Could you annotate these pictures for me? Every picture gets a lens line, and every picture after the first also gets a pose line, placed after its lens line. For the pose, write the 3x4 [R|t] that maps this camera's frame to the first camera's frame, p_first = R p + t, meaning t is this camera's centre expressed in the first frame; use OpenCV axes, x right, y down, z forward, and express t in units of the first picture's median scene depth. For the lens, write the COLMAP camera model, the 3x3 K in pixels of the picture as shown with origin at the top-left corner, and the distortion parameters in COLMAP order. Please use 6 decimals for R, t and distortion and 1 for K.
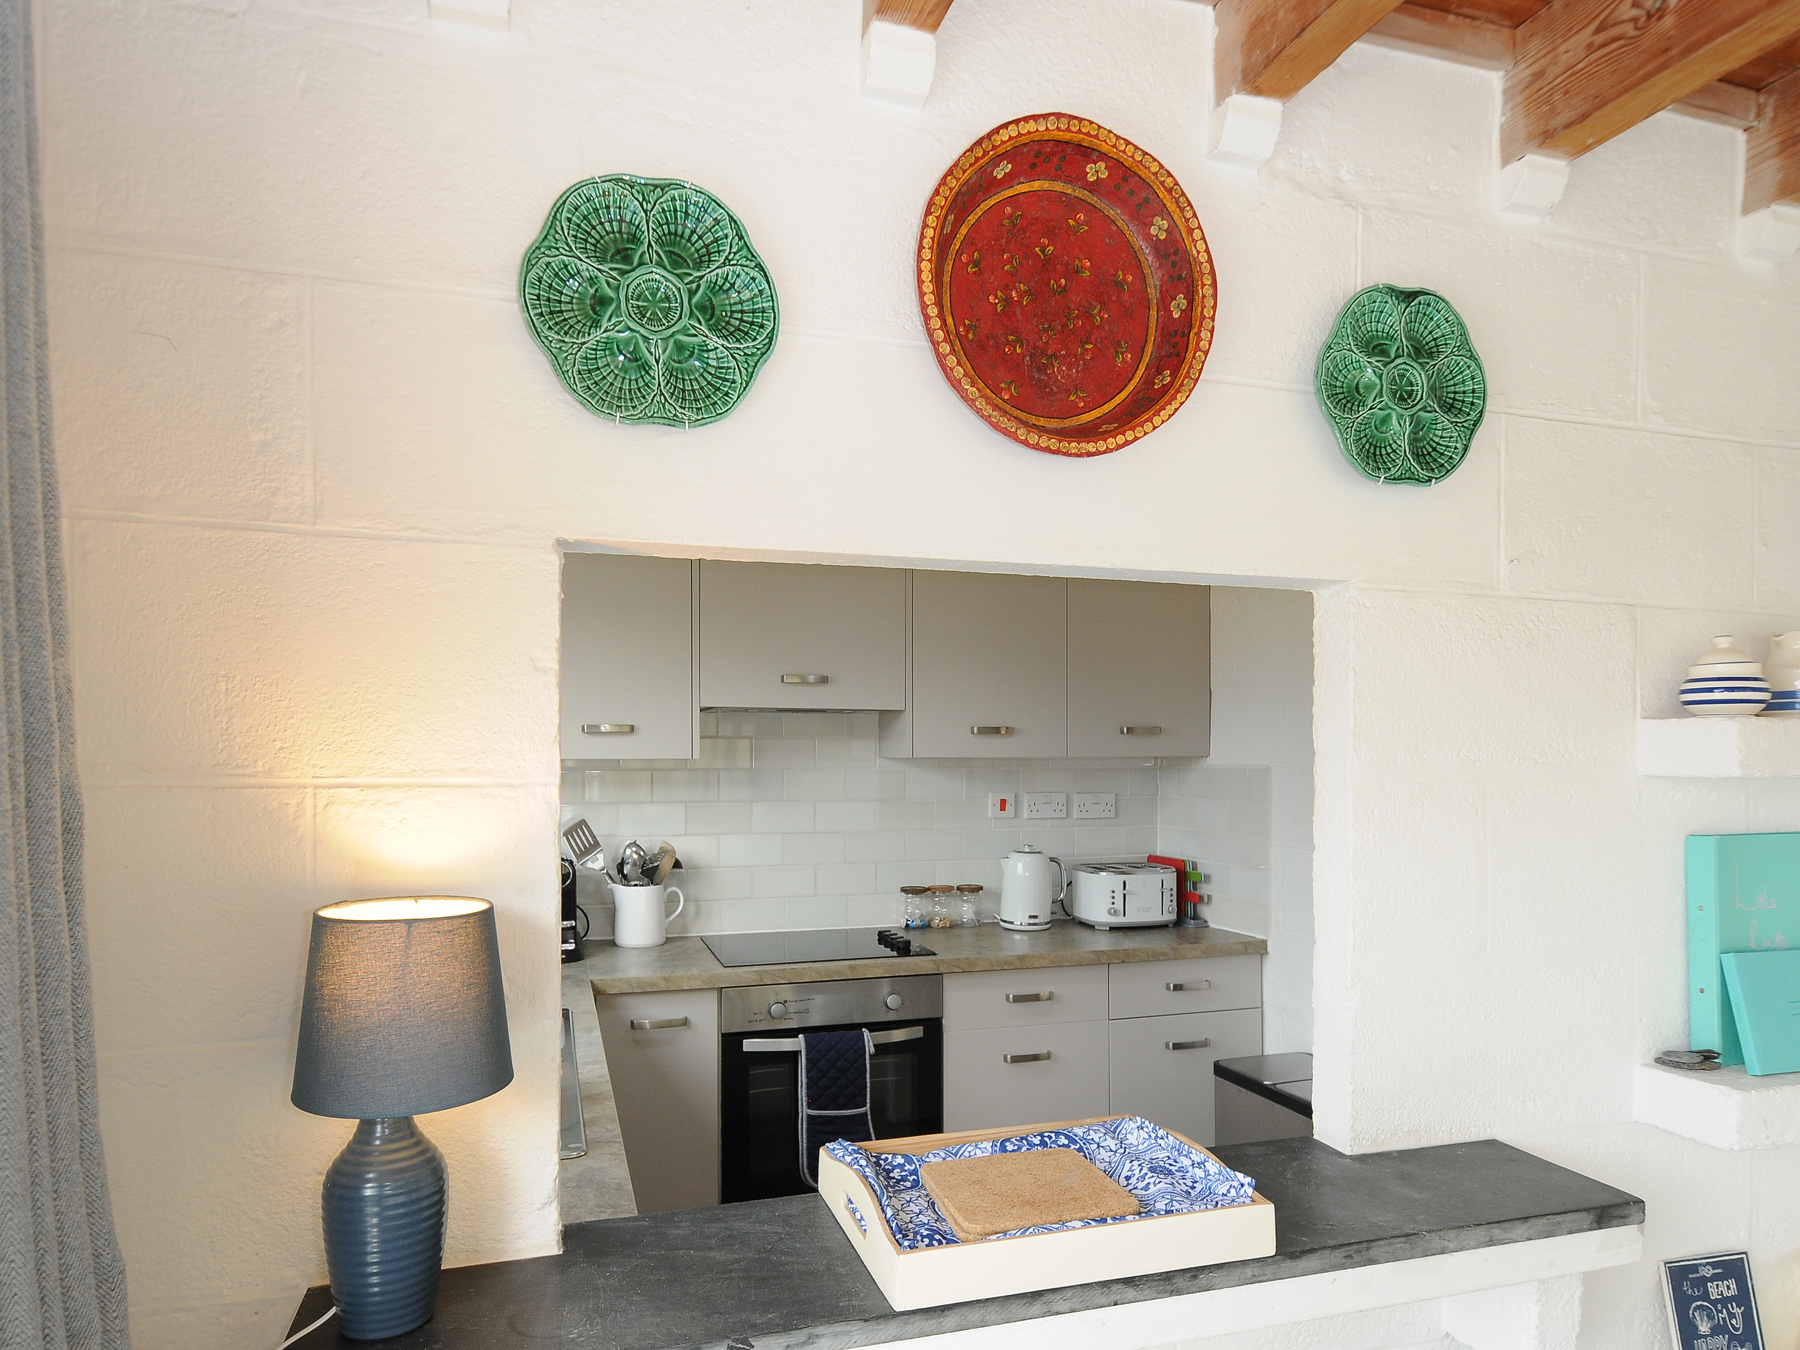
lens RADIAL K [[1108.8, 0, 900.0], [0, 1108.8, 675.0], [0, 0, 1]] dist [0.002592, 0.000137]
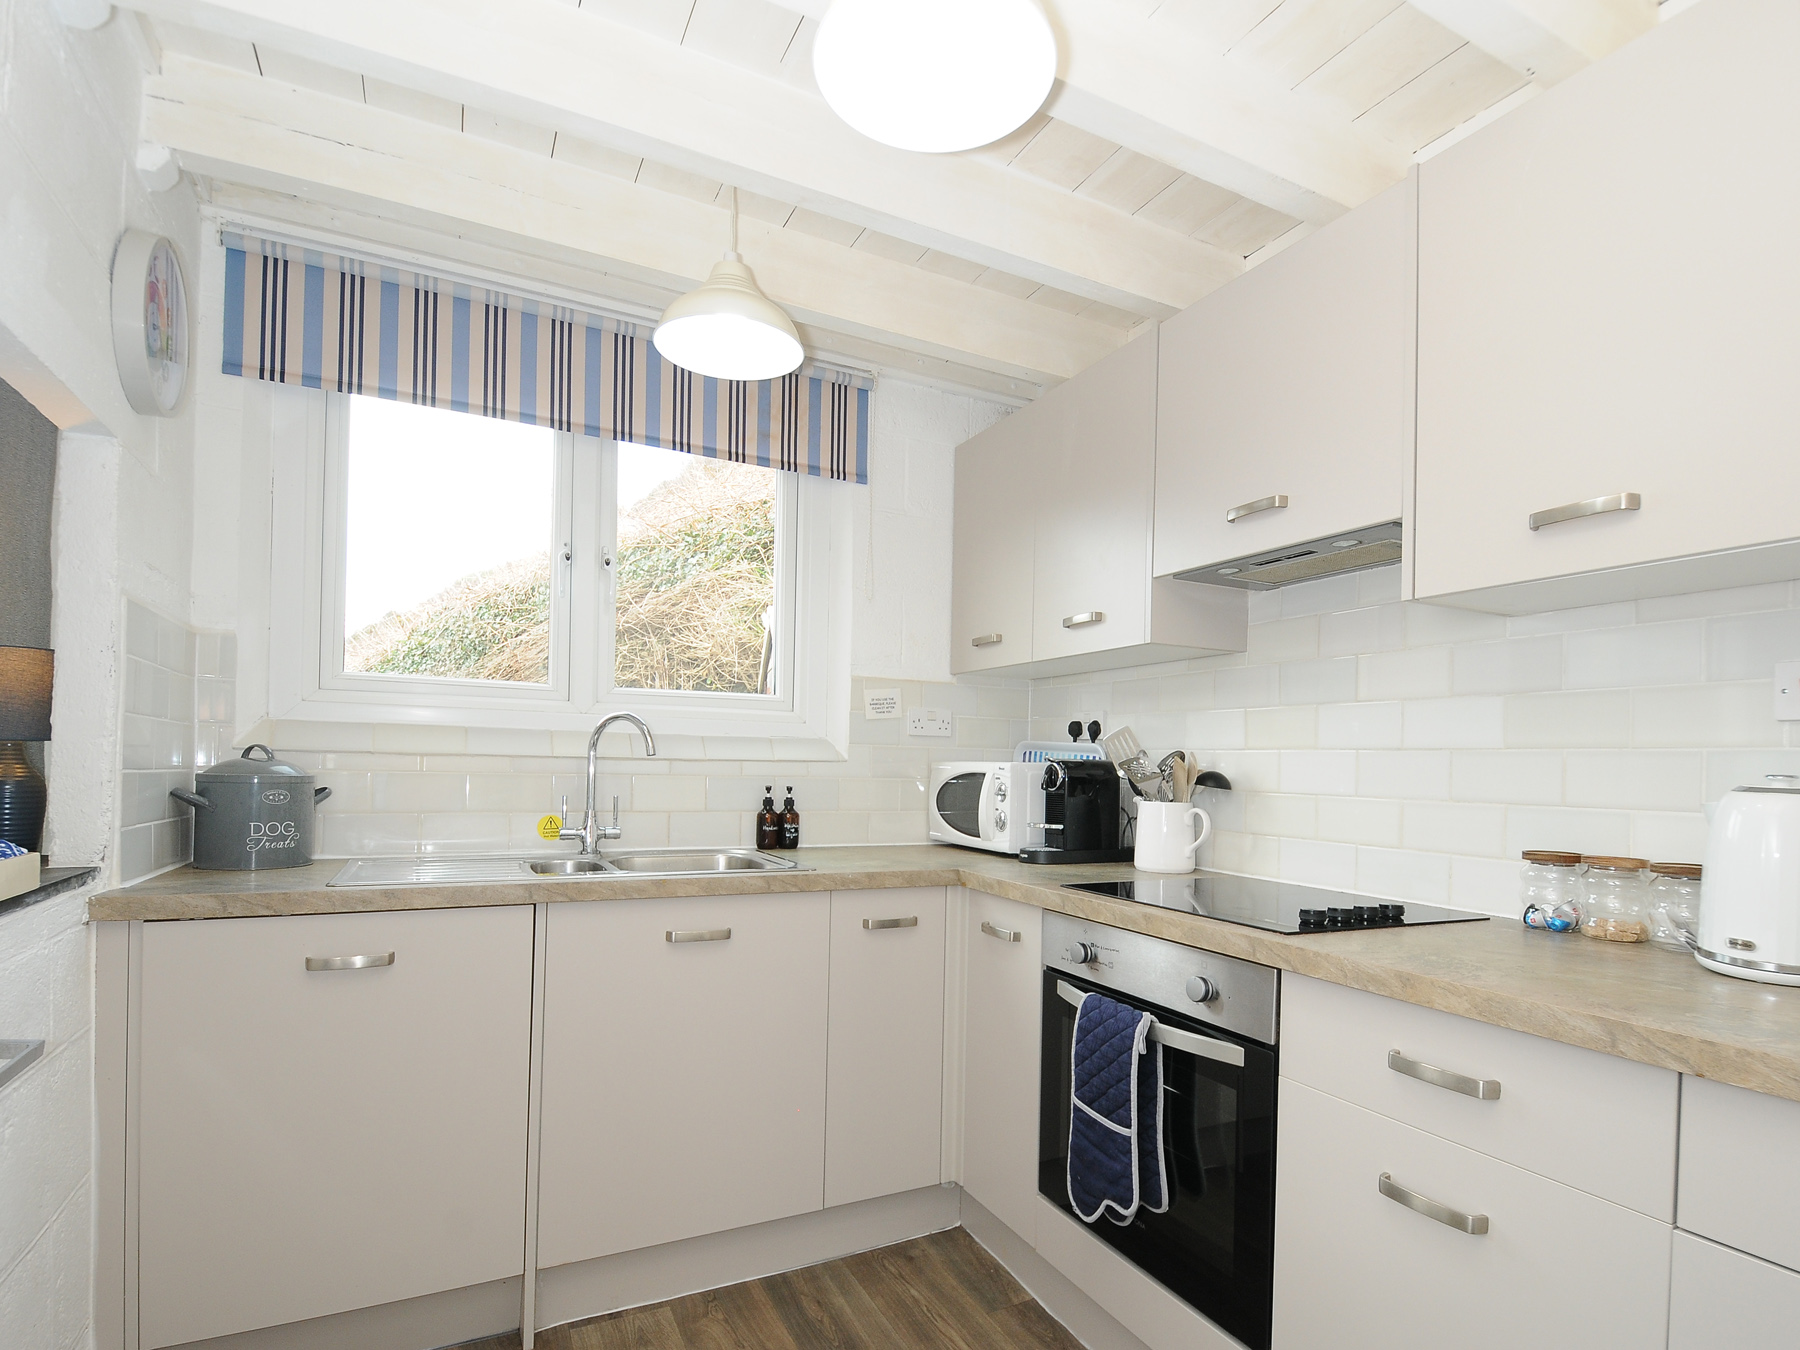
lens RADIAL K [[928.6, 0, 900.0], [0, 928.6, 675.0], [0, 0, 1]] dist [-0.001042, -0.000110]
pose [[0.164125, -0.085275, -0.982747, 0.479194], [0.053149, 0.995574, -0.077512, 0.150054], [0.985007, -0.039511, 0.167931, 0.744670]]
